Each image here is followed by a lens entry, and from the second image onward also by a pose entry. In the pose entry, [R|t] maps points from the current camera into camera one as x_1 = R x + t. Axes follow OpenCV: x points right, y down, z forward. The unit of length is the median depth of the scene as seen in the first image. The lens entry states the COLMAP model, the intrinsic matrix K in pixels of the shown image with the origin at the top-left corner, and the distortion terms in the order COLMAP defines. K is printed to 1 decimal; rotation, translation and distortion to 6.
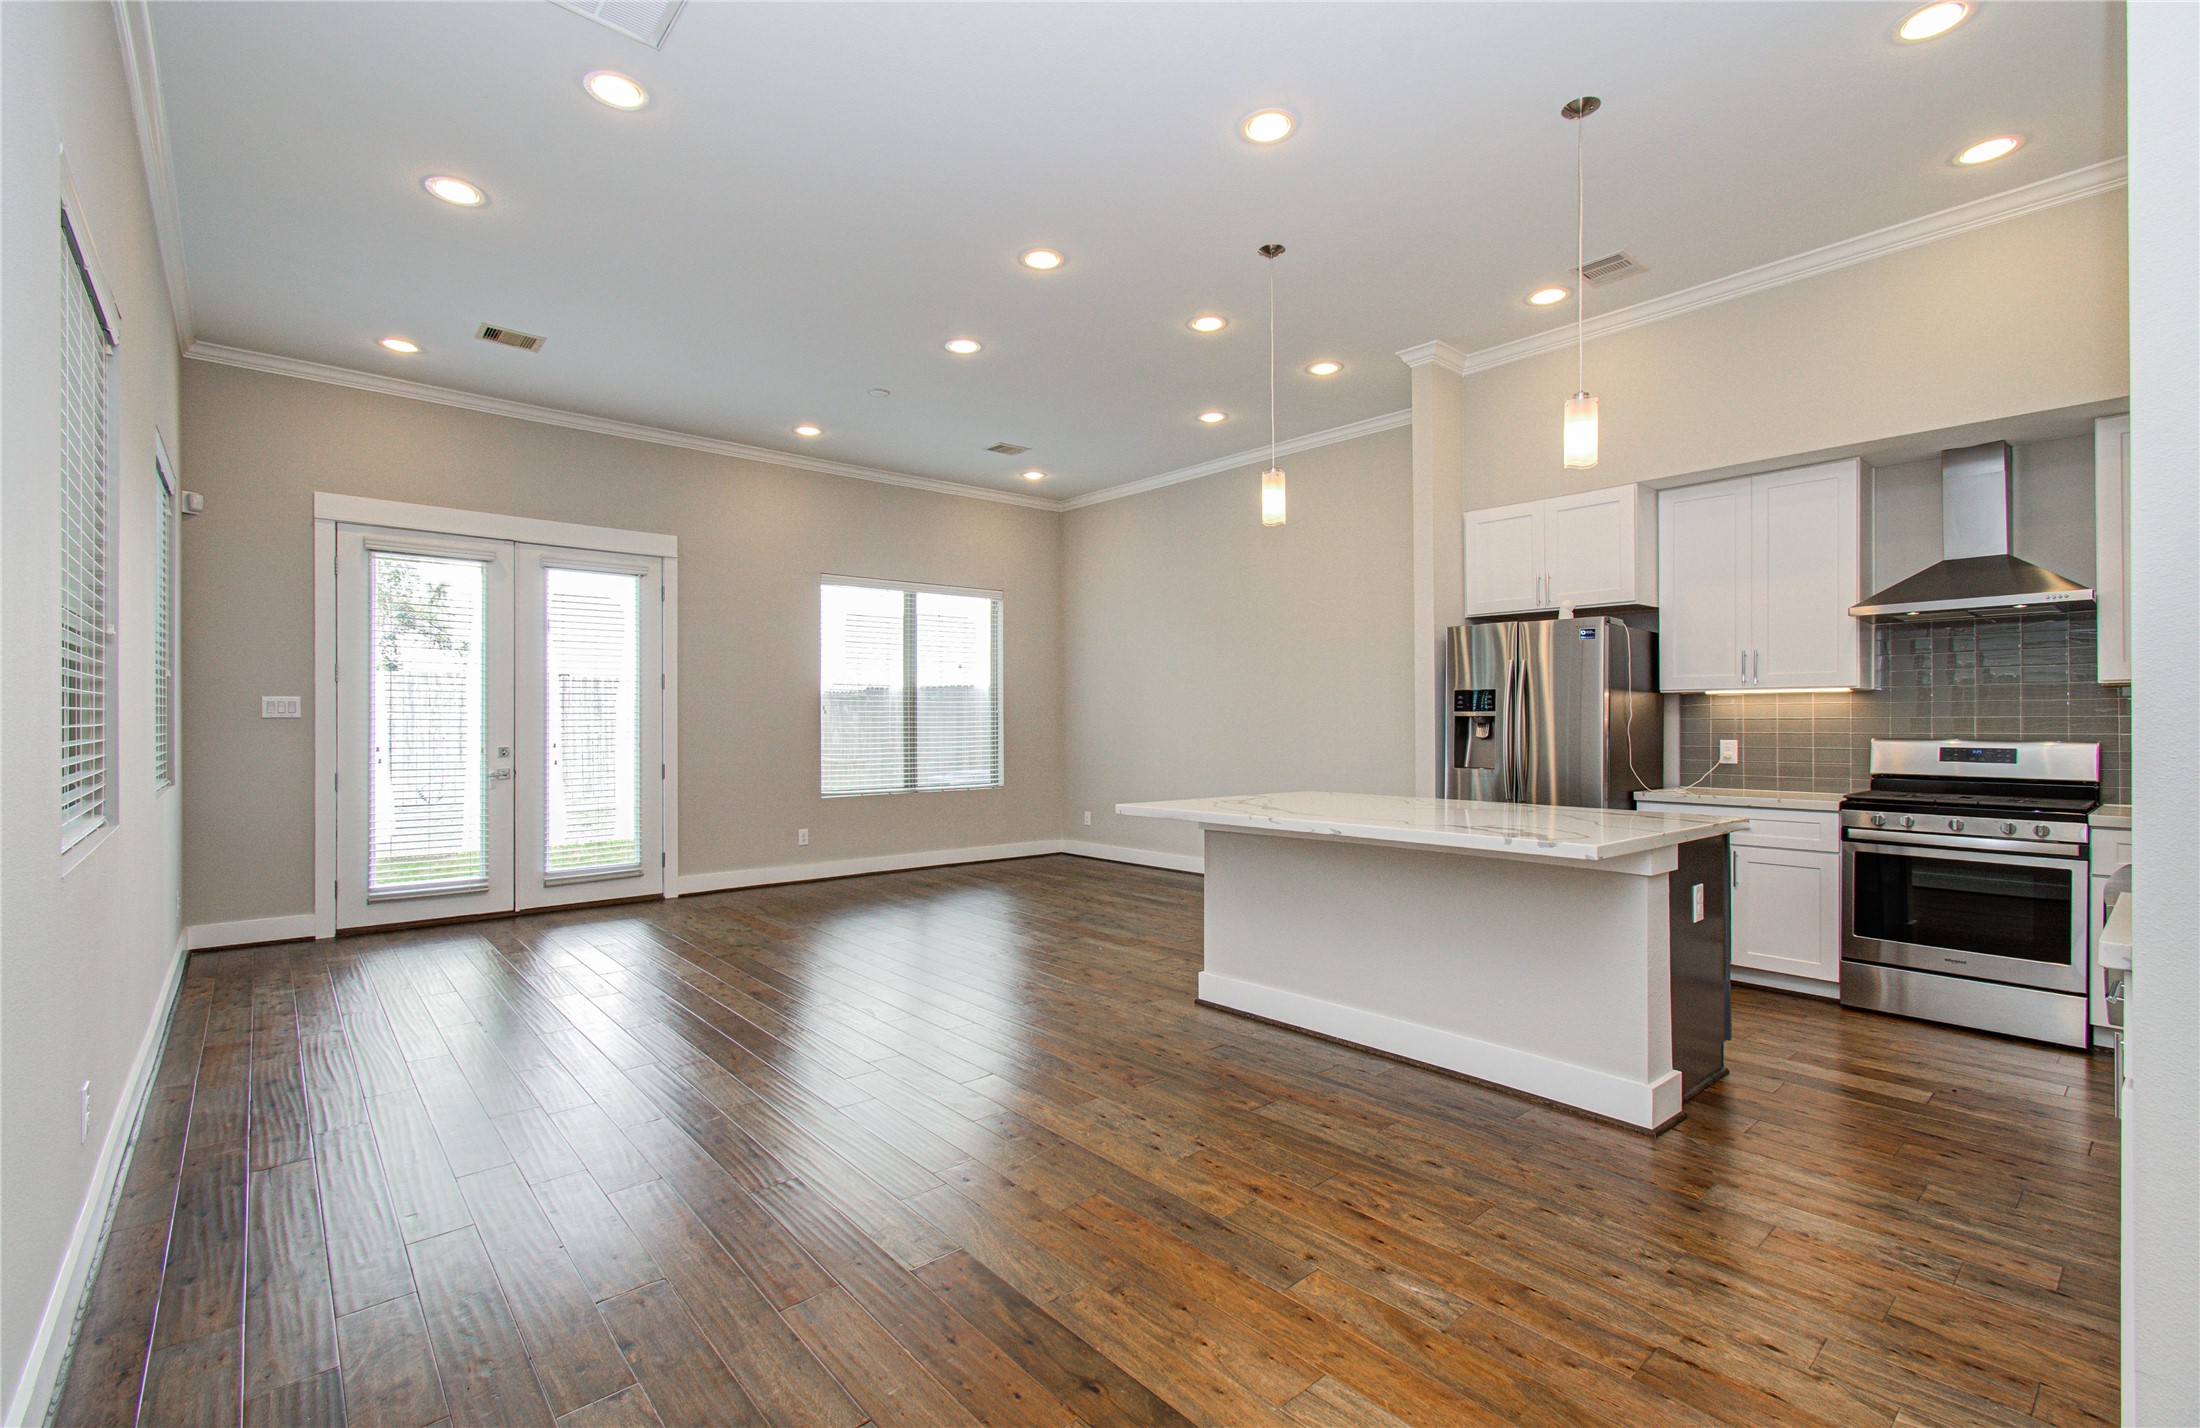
lens RADIAL K [[967.7, 0, 1050.2], [0, 967.7, 723.1], [0, 0, 1]] dist [-0.000054, -0.009888]
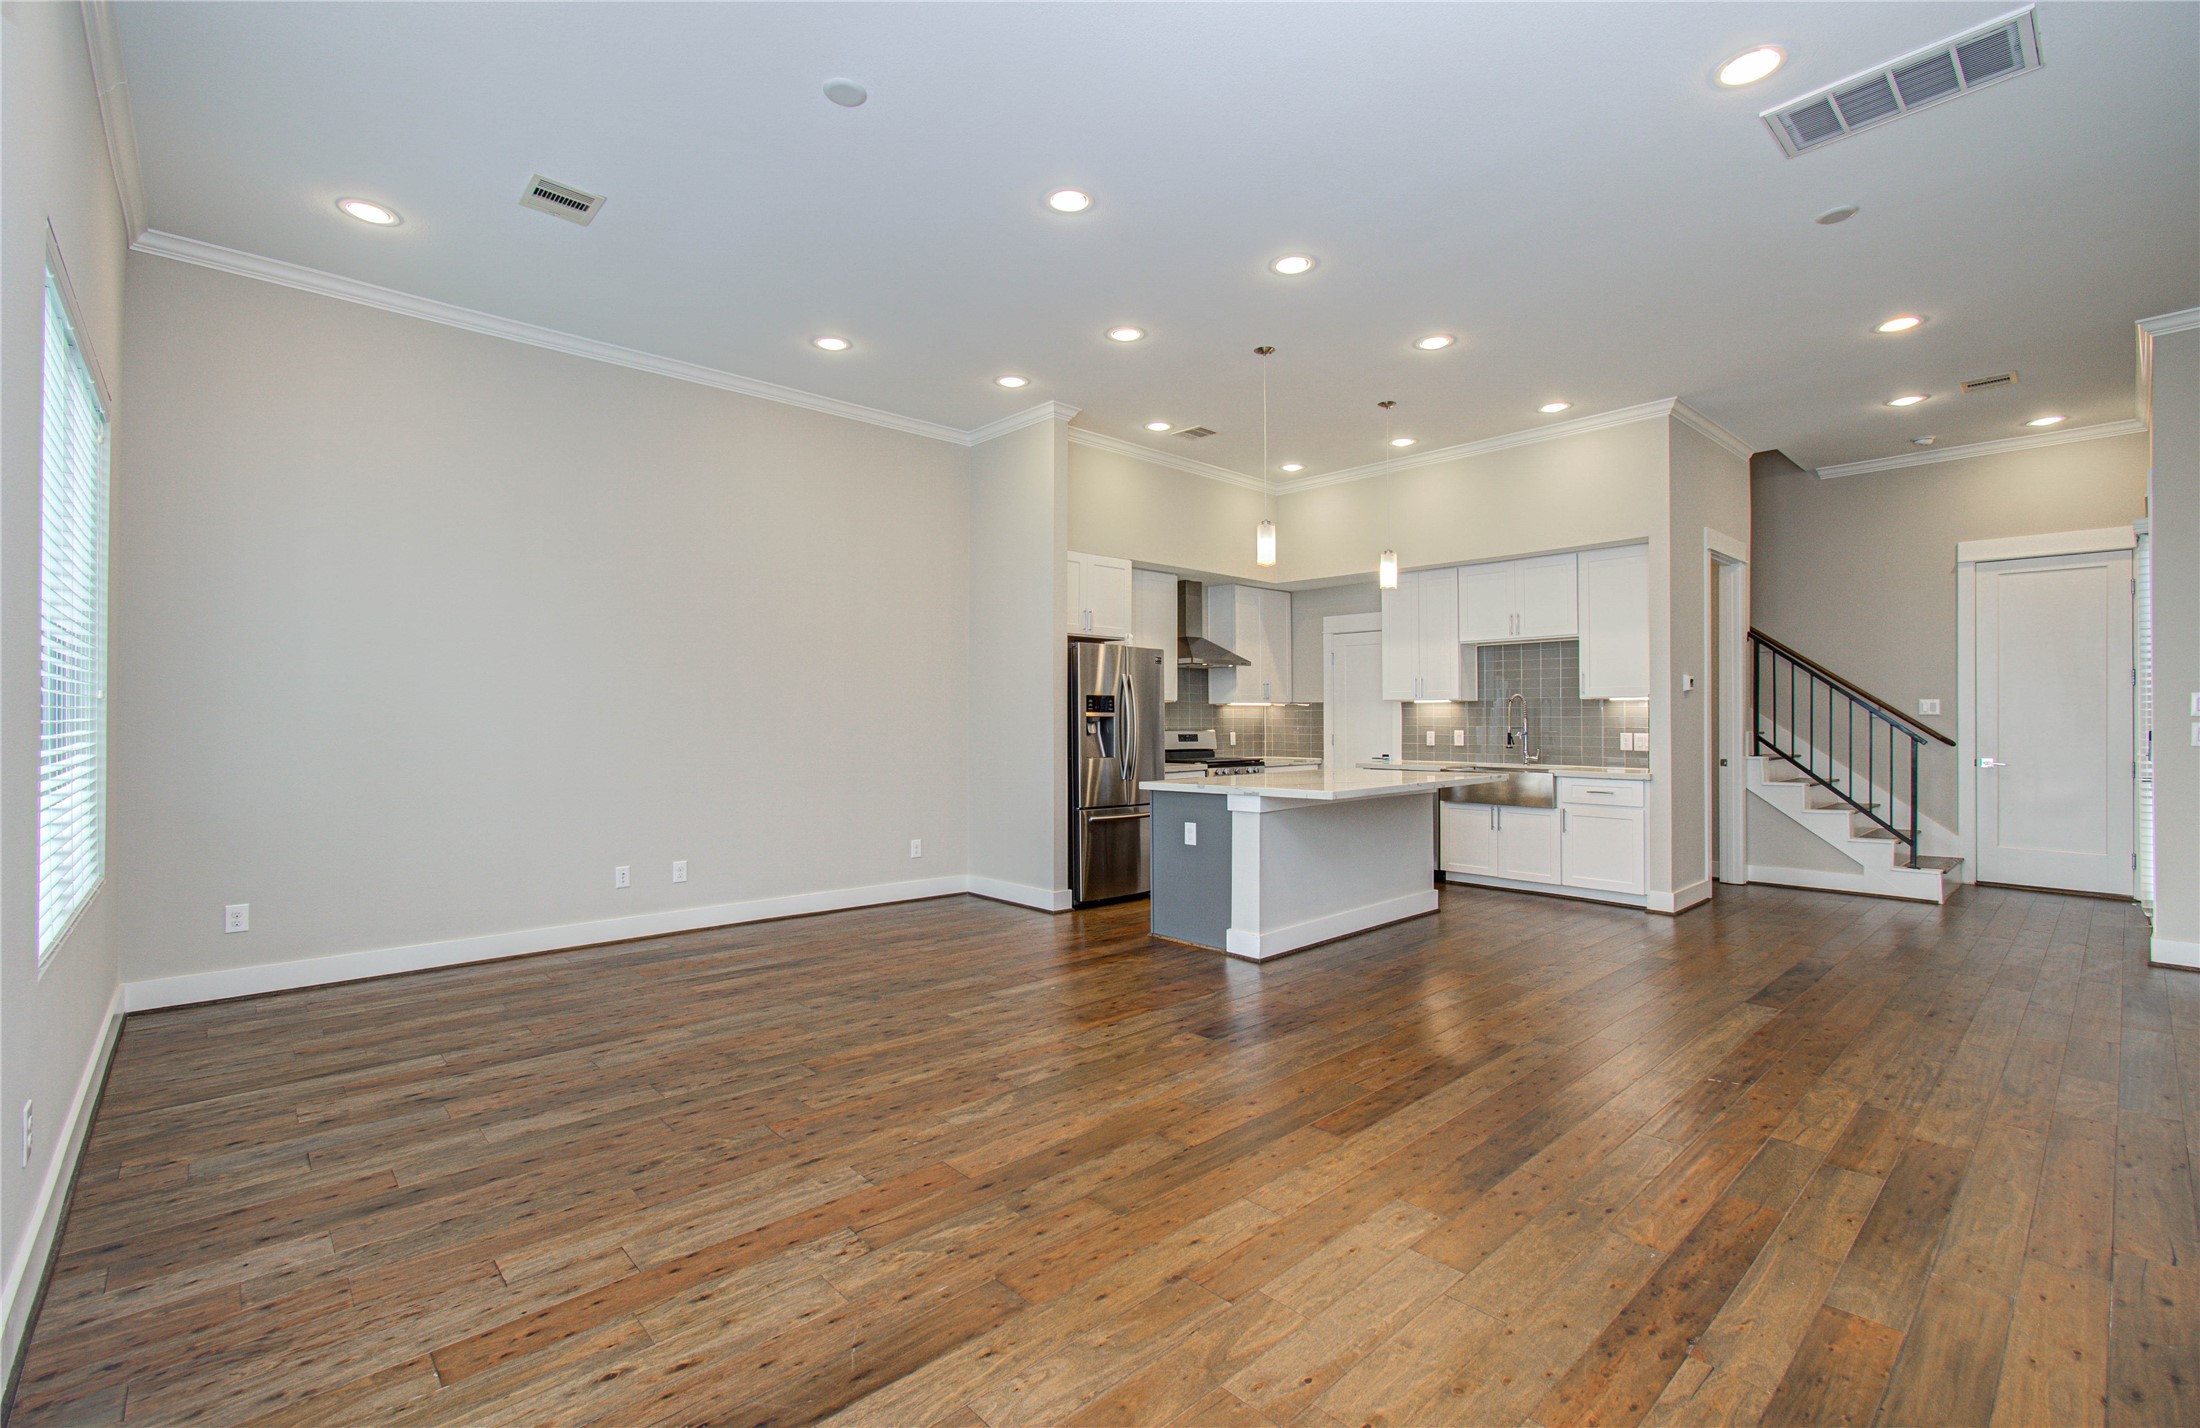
lens RADIAL K [[1016.0, 0, 1100.0], [0, 1016.0, 714.0], [0, 0, 1]] dist [0.000132, 0.000017]
pose [[-0.069483, 0.007126, 0.997558, -1.071943], [-0.000984, 0.999974, -0.007212, -0.000172], [-0.997583, -0.001483, -0.069474, 1.301493]]
